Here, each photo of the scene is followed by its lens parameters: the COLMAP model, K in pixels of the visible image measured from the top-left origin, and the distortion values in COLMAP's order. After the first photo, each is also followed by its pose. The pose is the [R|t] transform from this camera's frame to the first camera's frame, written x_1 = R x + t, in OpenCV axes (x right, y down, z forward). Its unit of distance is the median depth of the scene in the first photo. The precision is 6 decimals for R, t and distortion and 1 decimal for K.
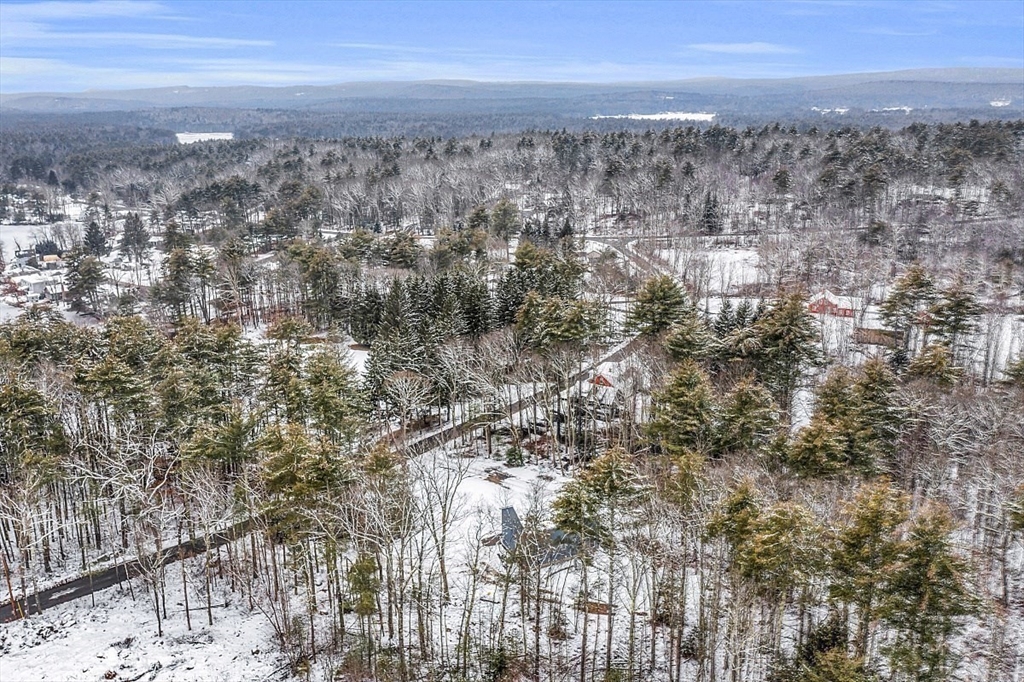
lens RADIAL K [[756.6, 0, 512.0], [0, 756.6, 341.0], [0, 0, 1]] dist [-0.007261, -0.003284]
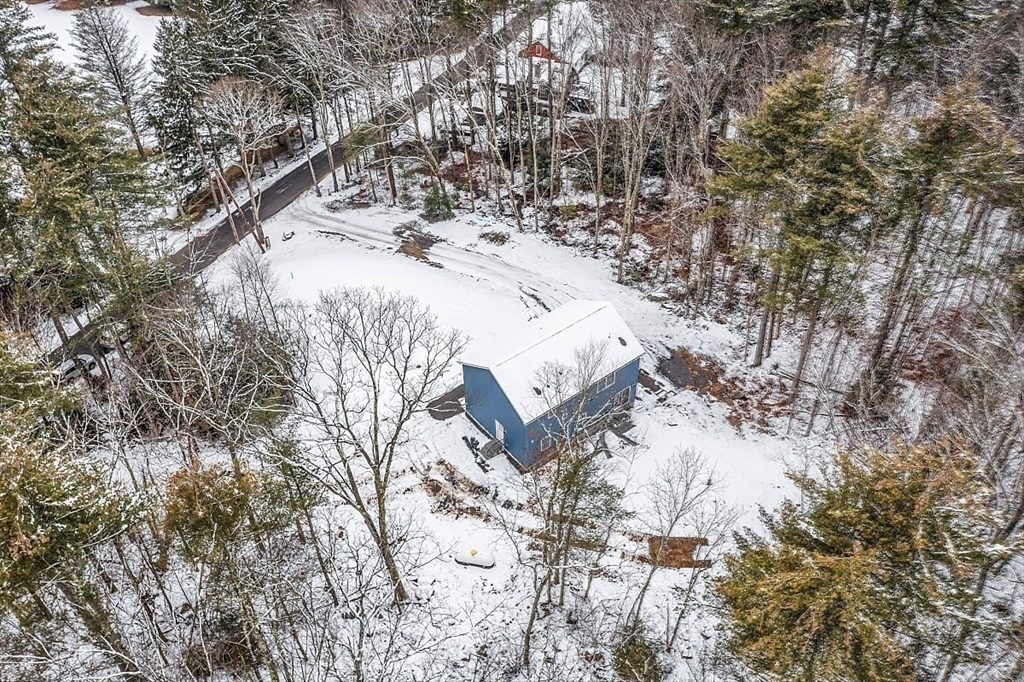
lens RADIAL K [[842.8, 0, 512.0], [0, 842.8, 341.0], [0, 0, 1]] dist [0.007270, 0.001791]
pose [[0.984926, -0.122814, 0.121813, -0.033628], [0.062094, 0.908294, 0.413698, -0.027367], [-0.161450, -0.399898, 0.902228, 0.303692]]
